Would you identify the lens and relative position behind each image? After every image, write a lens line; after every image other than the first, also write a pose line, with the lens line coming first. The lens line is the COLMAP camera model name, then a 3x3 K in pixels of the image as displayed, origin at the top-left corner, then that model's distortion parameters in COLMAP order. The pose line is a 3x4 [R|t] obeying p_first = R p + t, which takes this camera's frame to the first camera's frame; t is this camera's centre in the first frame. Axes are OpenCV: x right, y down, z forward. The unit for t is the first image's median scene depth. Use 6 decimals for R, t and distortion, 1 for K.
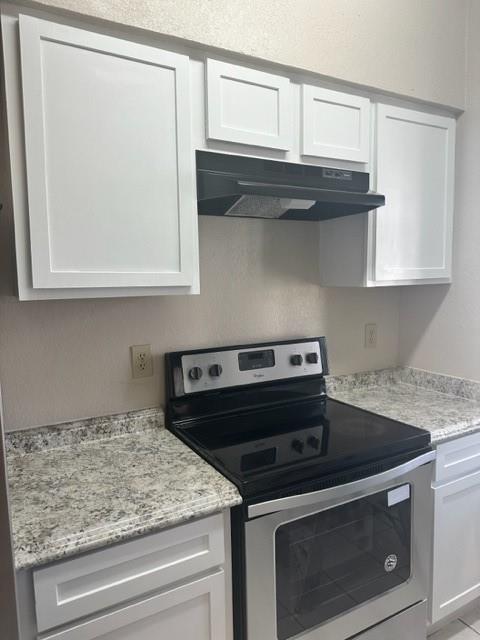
lens RADIAL K [[447.0, 0, 241.1], [0, 447.0, 319.1], [0, 0, 1]] dist [0.061260, -0.078519]
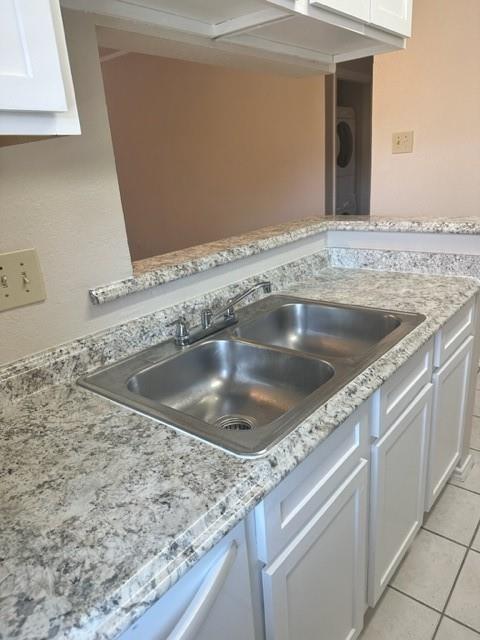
lens RADIAL K [[447.0, 0, 238.9], [0, 447.0, 323.3], [0, 0, 1]] dist [0.061260, -0.078519]
pose [[0.931361, -0.168516, 0.322752, -0.128073], [0.092444, 0.966845, 0.238045, 0.046389], [-0.352166, -0.191869, 0.916060, 0.439161]]
